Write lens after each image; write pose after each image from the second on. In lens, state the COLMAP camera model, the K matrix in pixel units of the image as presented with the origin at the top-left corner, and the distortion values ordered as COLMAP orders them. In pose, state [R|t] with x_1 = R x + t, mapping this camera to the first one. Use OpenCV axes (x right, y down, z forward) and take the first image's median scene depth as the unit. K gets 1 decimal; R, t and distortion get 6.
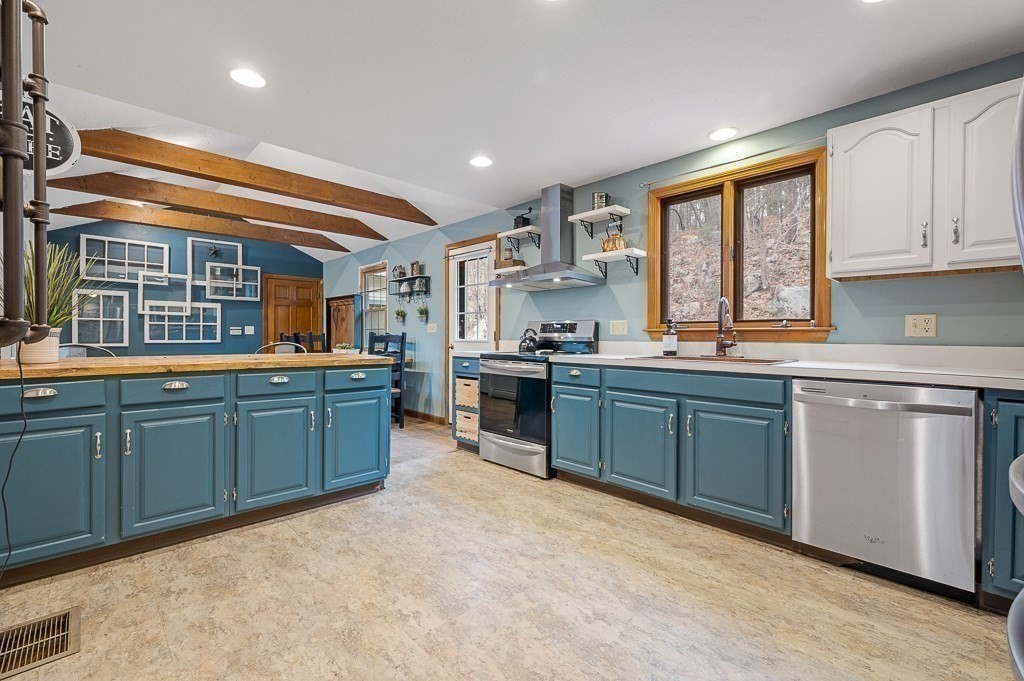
lens RADIAL K [[438.1, 0, 507.6], [0, 438.1, 332.2], [0, 0, 1]] dist [-0.005078, 0.001267]
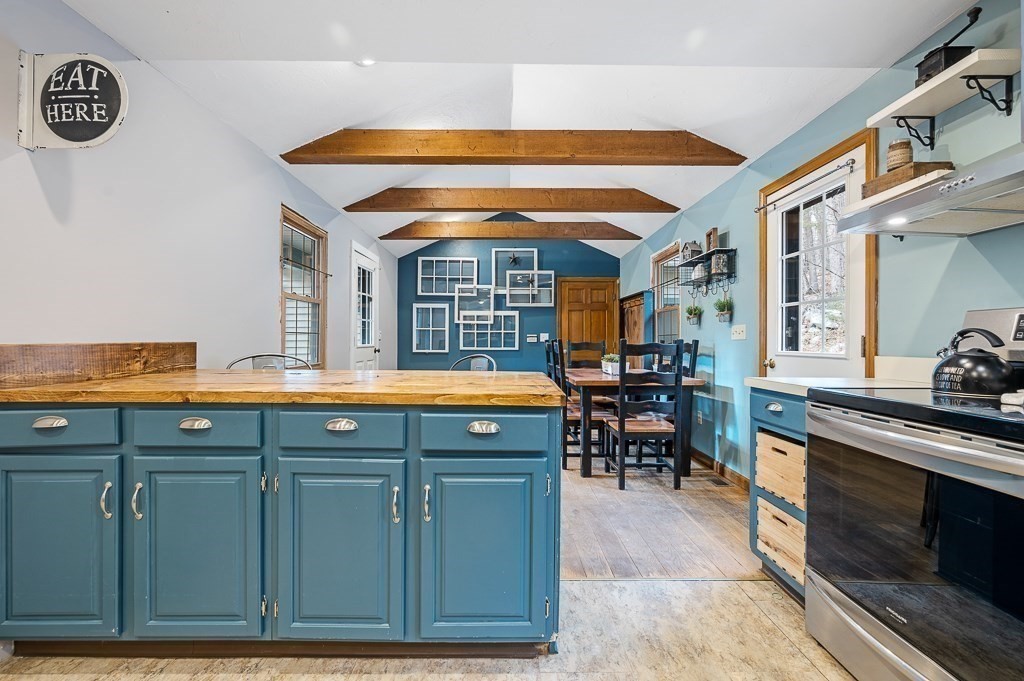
lens RADIAL K [[438.1, 0, 508.8], [0, 438.1, 341.2], [0, 0, 1]] dist [-0.005078, 0.001267]
pose [[0.729421, -0.000959, -0.684065, 0.018958], [0.004686, 0.999983, 0.003596, -0.000743], [0.684049, -0.005828, 0.729412, 0.531858]]
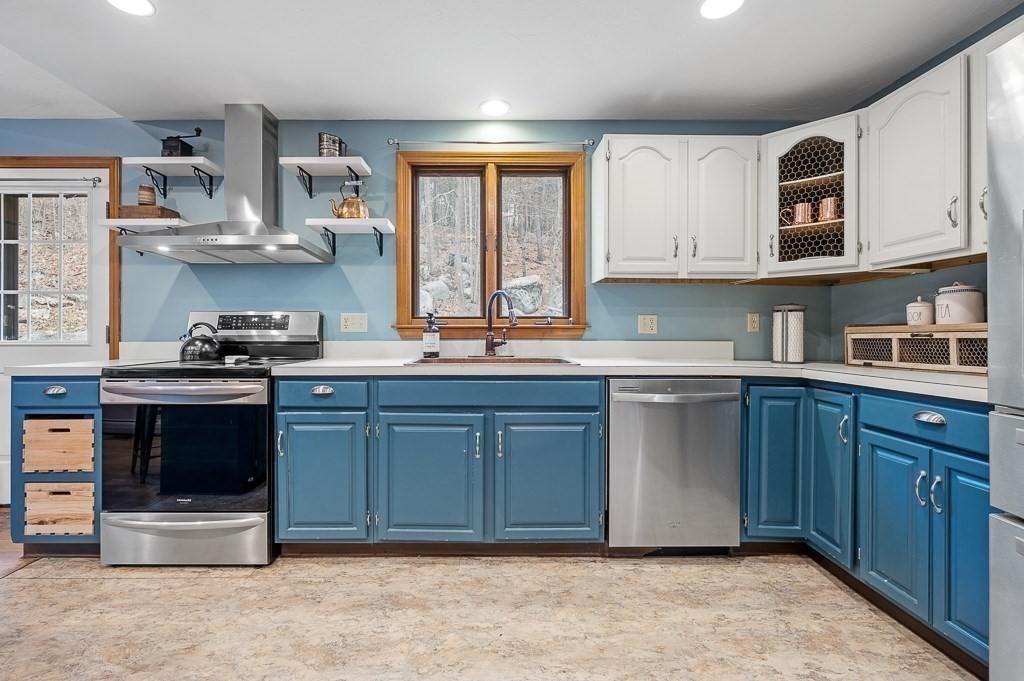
lens RADIAL K [[438.1, 0, 491.3], [0, 438.1, 328.0], [0, 0, 1]] dist [-0.005078, 0.001267]
pose [[0.685942, 0.000496, 0.727656, -0.135689], [-0.003670, 0.999989, 0.002778, -0.004482], [-0.727647, -0.004576, 0.685936, 0.318717]]
